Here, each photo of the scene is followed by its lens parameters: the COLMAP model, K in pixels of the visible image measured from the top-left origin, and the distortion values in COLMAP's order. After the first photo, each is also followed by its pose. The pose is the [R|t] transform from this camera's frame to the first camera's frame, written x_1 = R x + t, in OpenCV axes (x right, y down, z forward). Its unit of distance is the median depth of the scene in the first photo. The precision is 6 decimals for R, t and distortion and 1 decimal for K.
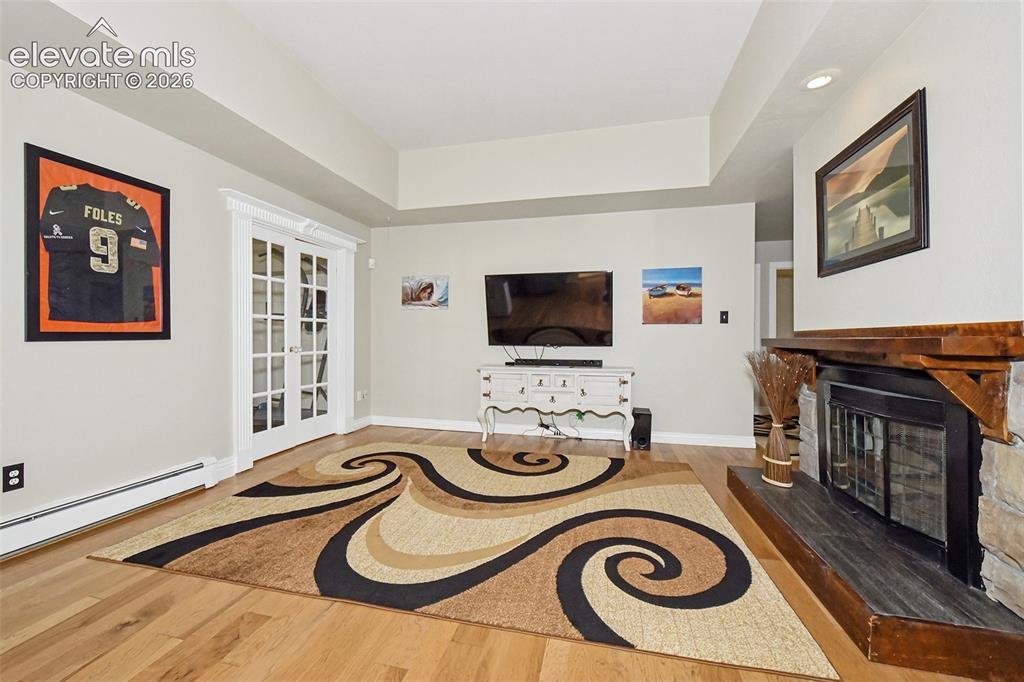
lens RADIAL K [[408.4, 0, 510.8], [0, 408.4, 336.0], [0, 0, 1]] dist [-0.002487, -0.000298]
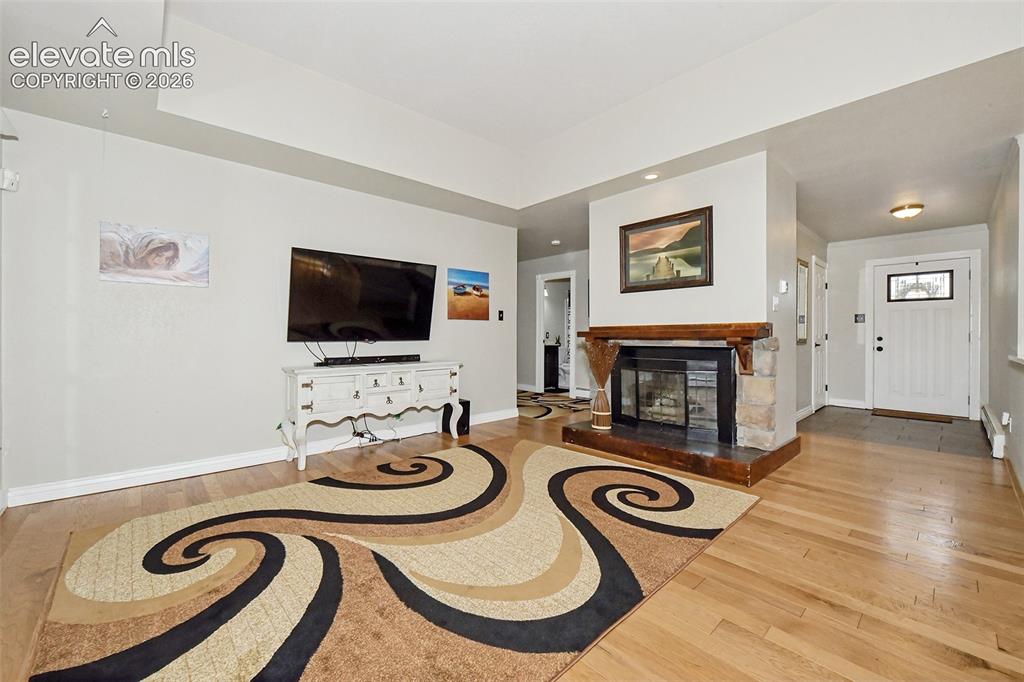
lens RADIAL K [[408.9, 0, 510.4], [0, 408.9, 333.9], [0, 0, 1]] dist [-0.012669, -0.000128]
pose [[0.561443, 0.000149, 0.827516, -0.497246], [0.000163, 1.000000, -0.000291, 0.010336], [-0.827516, 0.000298, 0.561443, 0.282348]]
